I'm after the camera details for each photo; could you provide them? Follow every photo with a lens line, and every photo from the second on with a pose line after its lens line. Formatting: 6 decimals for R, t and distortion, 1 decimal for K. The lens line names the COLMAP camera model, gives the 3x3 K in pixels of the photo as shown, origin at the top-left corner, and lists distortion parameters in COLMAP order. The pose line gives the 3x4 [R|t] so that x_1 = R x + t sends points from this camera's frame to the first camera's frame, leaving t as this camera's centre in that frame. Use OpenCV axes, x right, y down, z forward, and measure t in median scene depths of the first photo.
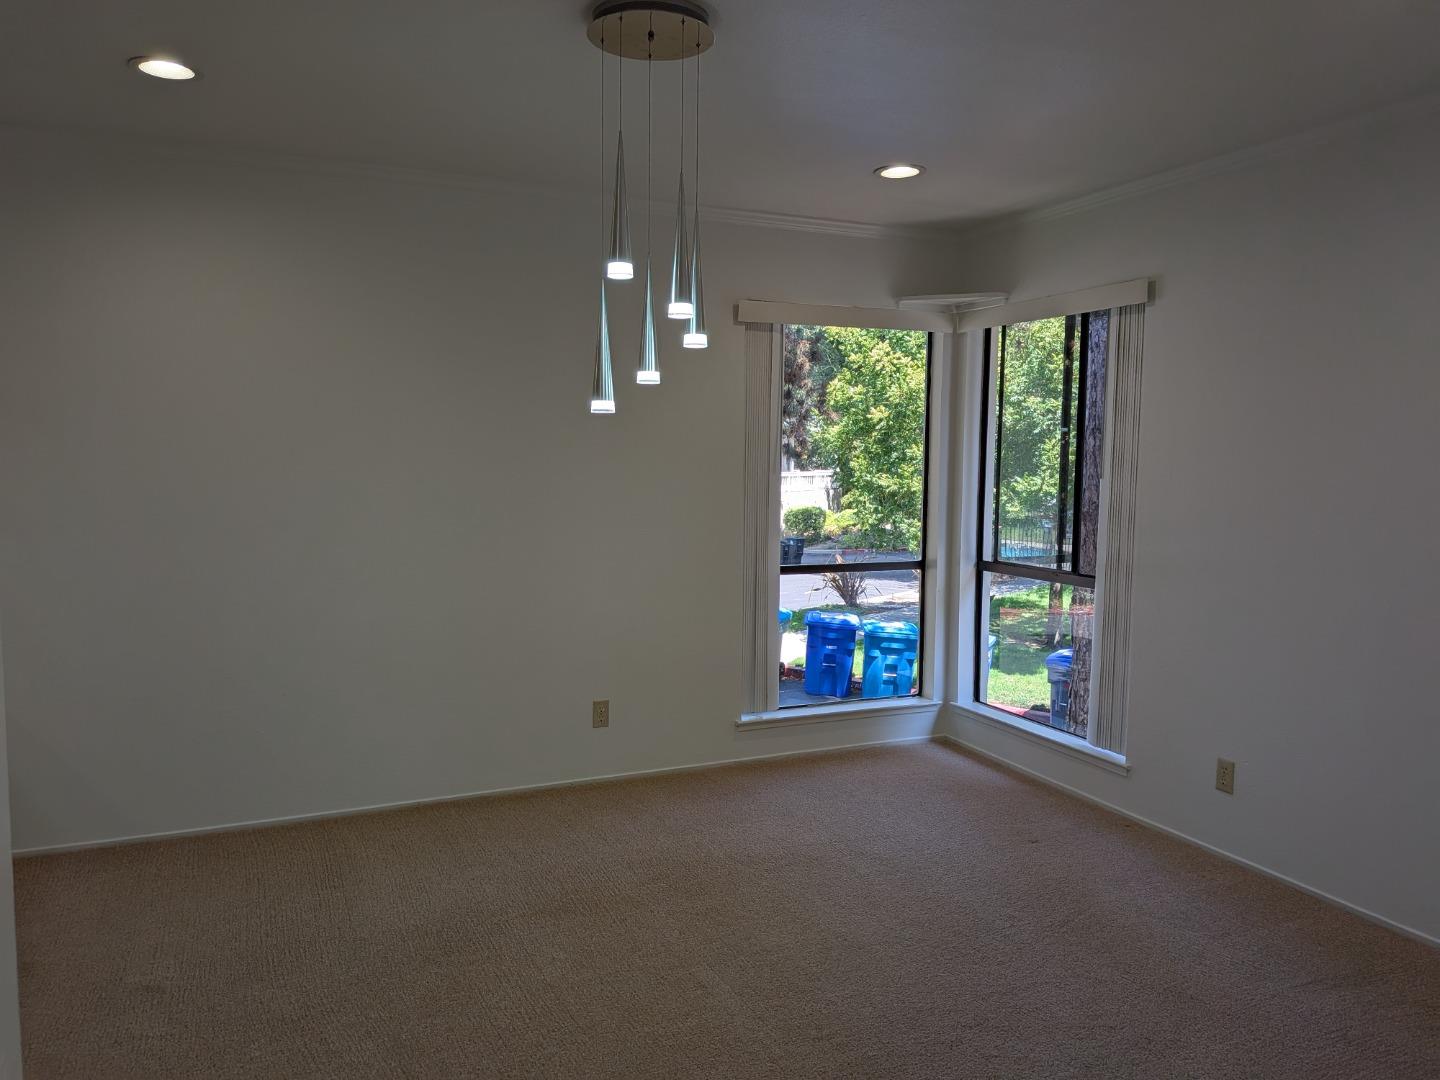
lens RADIAL K [[1055.7, 0, 726.3], [0, 1055.7, 550.1], [0, 0, 1]] dist [0.081649, -0.130862]
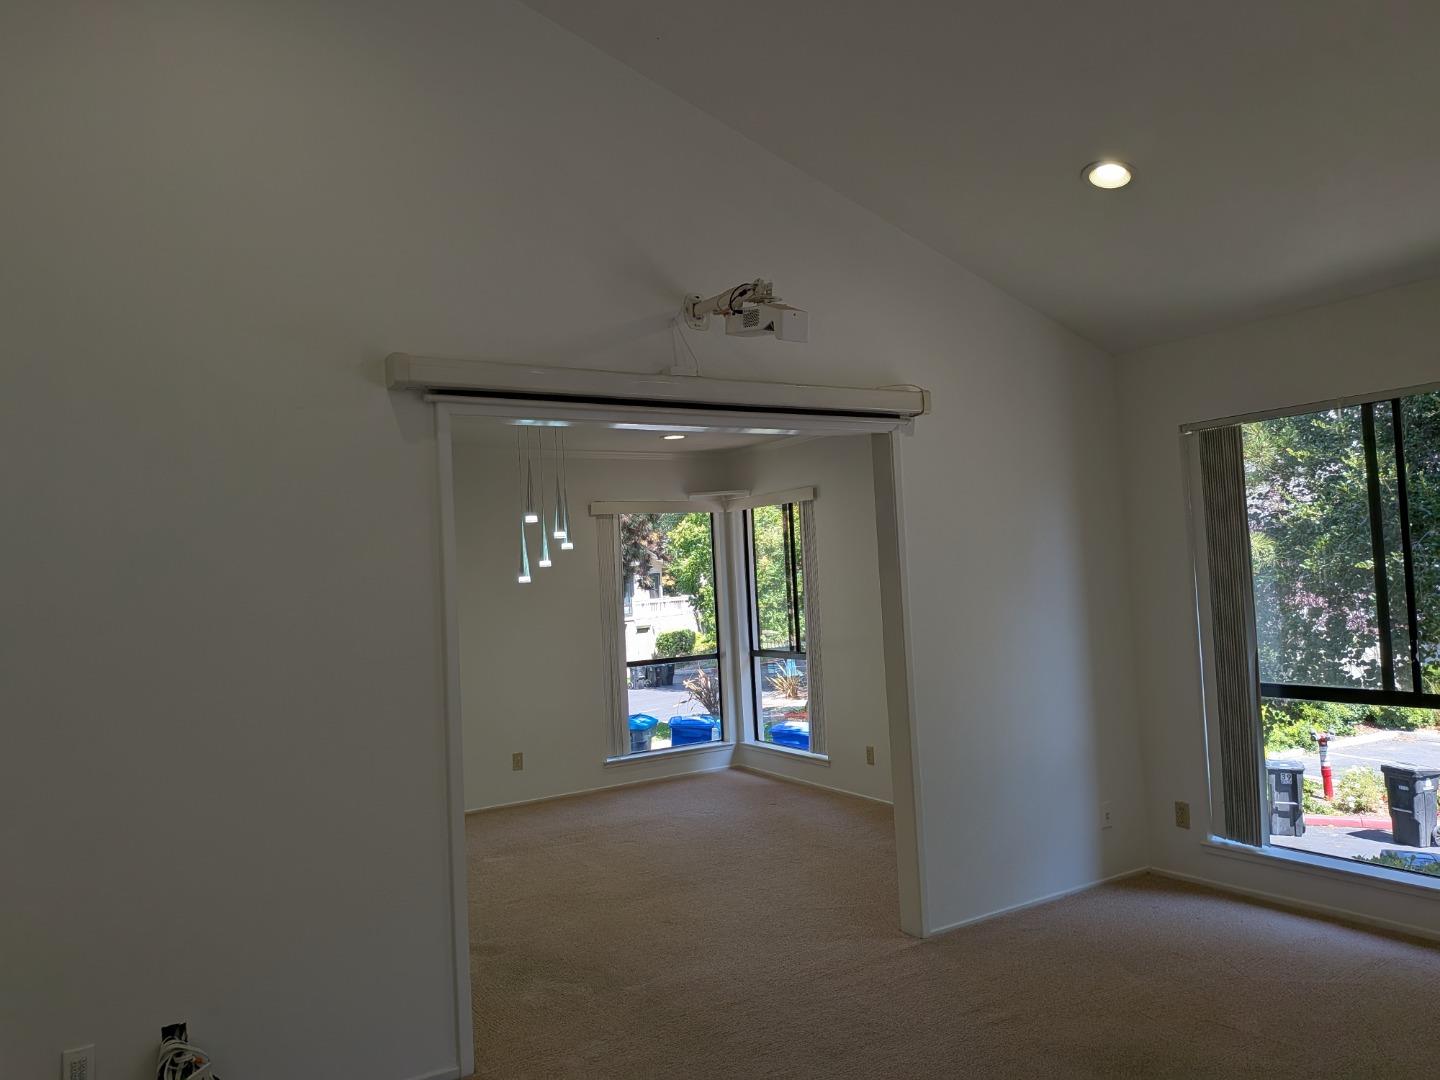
lens RADIAL K [[1055.7, 0, 726.3], [0, 1055.7, 550.1], [0, 0, 1]] dist [0.081649, -0.130862]
pose [[0.991250, -0.053716, 0.120577, 0.016087], [0.067653, 0.991100, -0.114646, 0.039504], [-0.113345, 0.121800, 0.986062, -0.584510]]
